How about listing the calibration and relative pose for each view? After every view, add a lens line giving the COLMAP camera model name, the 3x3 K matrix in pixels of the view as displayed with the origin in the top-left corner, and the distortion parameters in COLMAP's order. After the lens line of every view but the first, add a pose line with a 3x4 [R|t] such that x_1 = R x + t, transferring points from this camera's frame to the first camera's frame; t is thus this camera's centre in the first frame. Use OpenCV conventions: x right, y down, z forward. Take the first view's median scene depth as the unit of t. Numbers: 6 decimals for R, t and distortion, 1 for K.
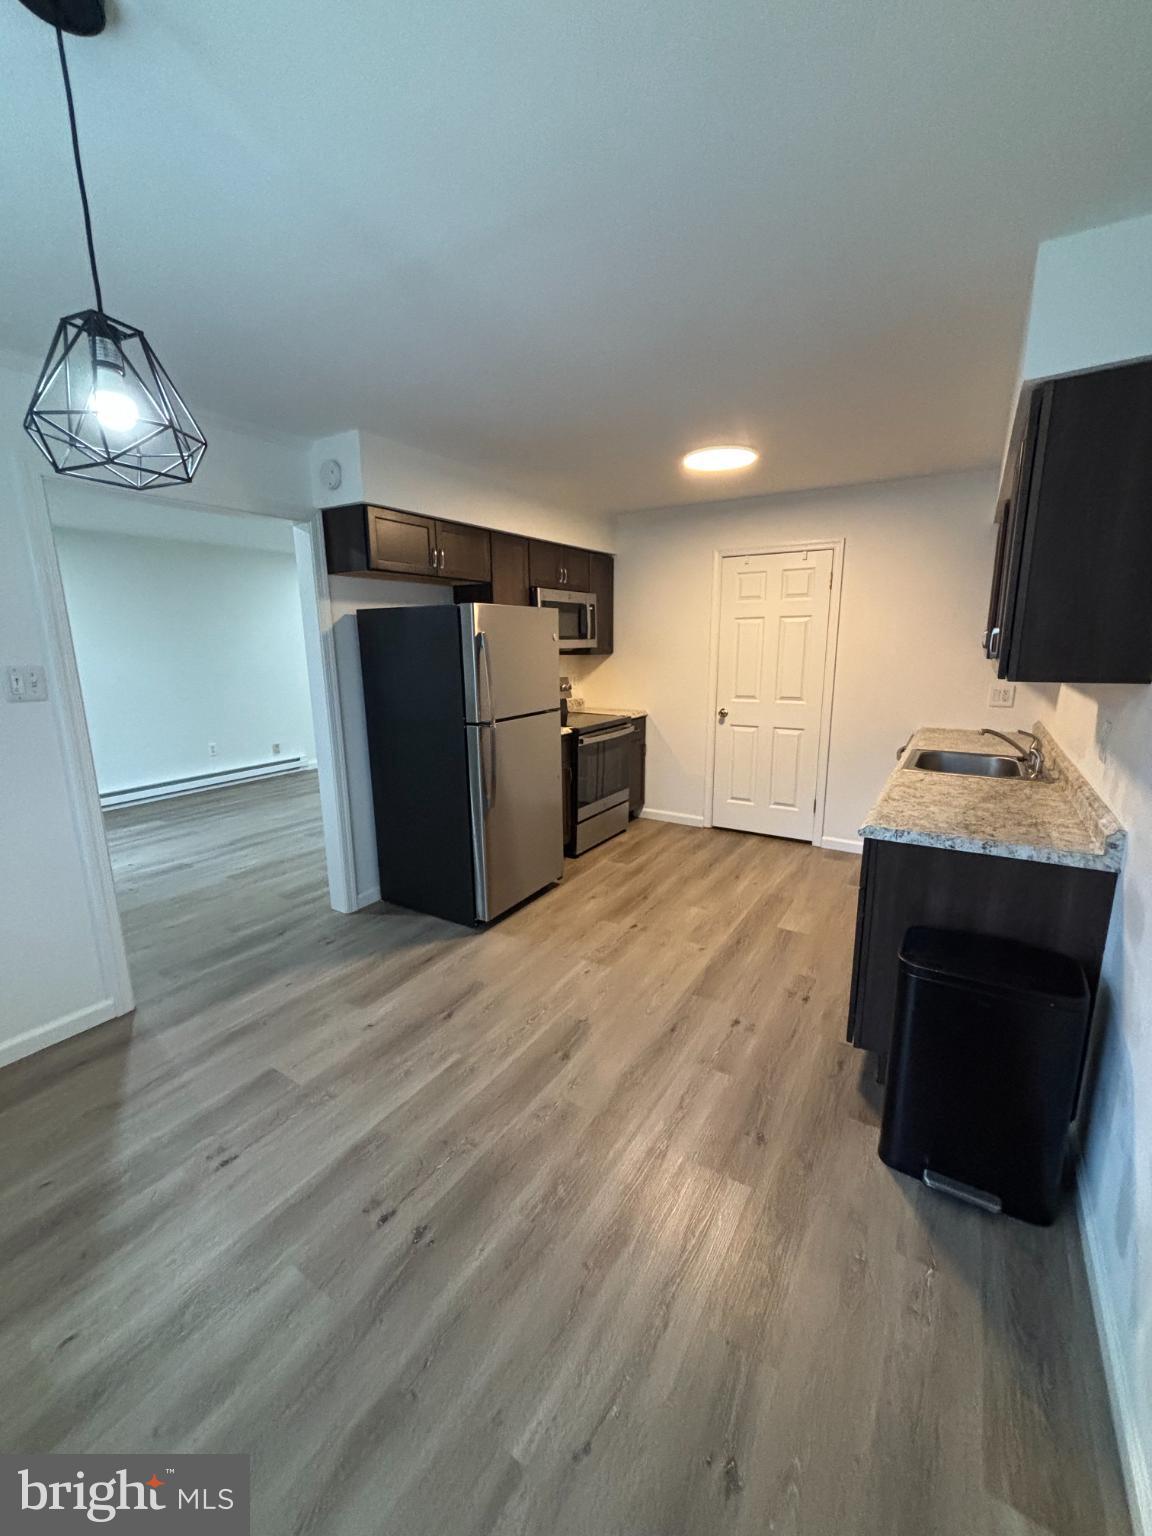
lens RADIAL K [[633.0, 0, 576.0], [0, 633.0, 768.0], [0, 0, 1]] dist [0.007115, -0.000198]
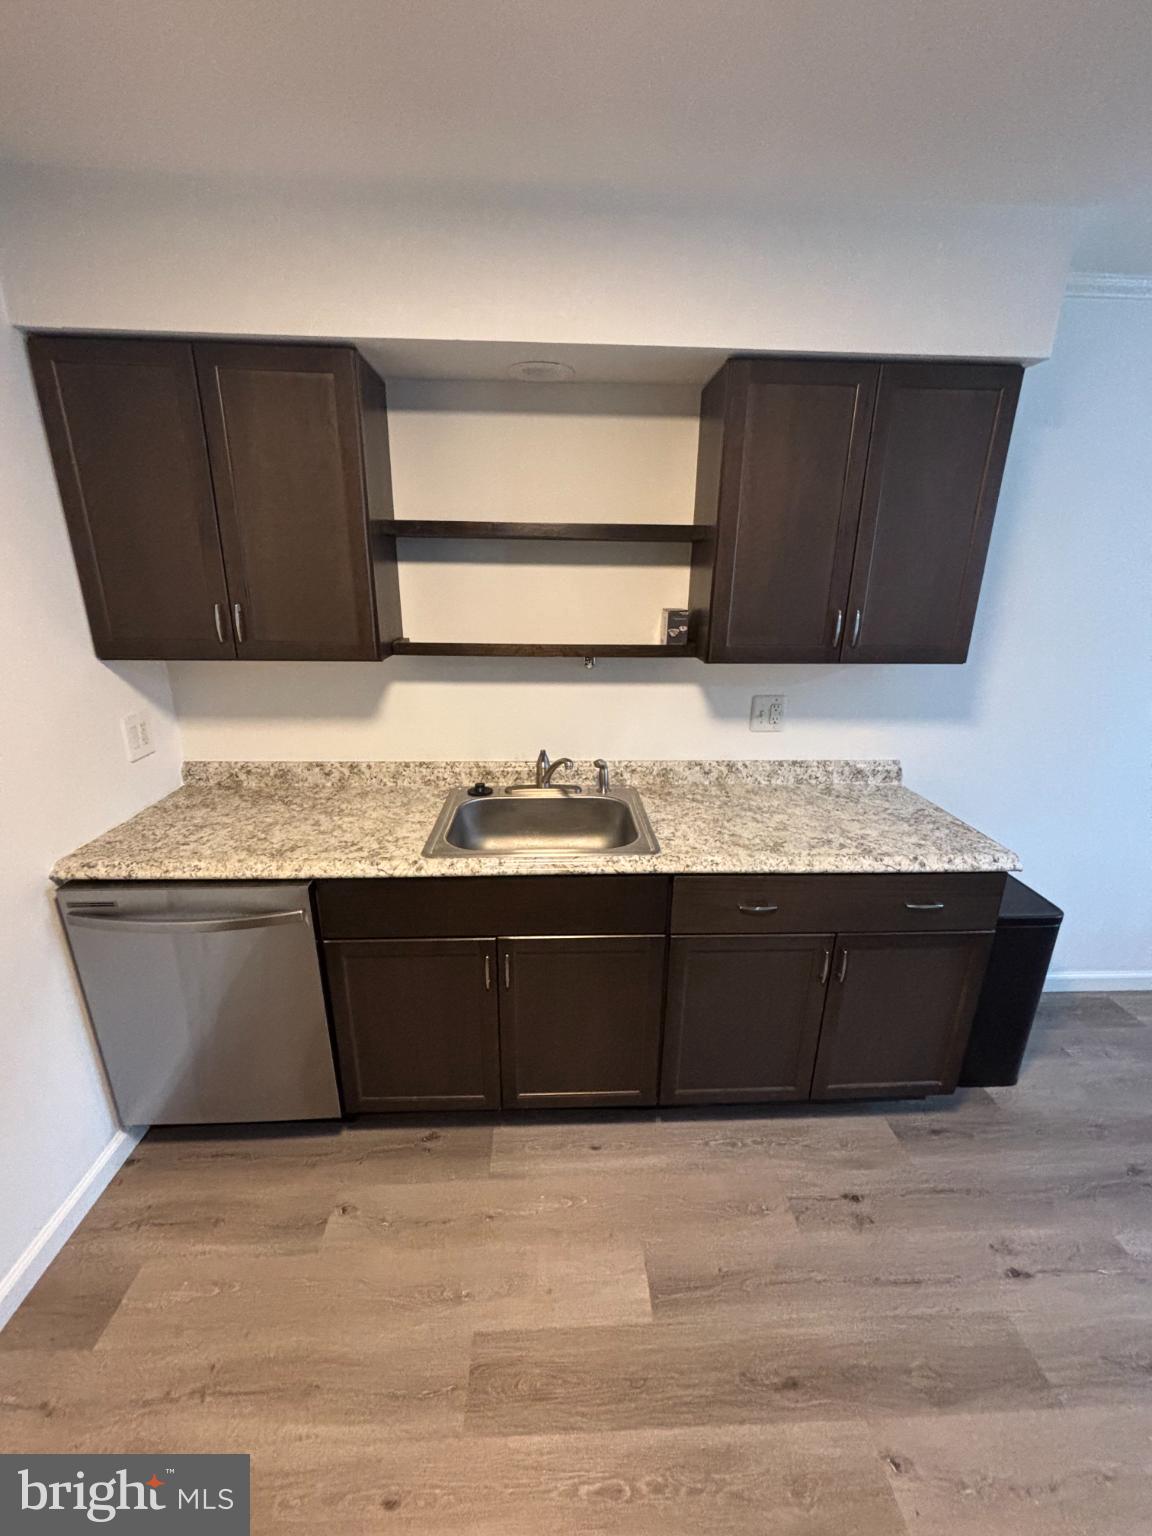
lens RADIAL K [[630.0, 0, 576.0], [0, 630.0, 768.0], [0, 0, 1]] dist [0.022594, -0.000631]
pose [[-0.564376, -0.242312, 0.789154, 0.119610], [0.170262, 0.901230, 0.398491, -0.361447], [-0.807769, 0.359262, -0.467376, 1.459824]]
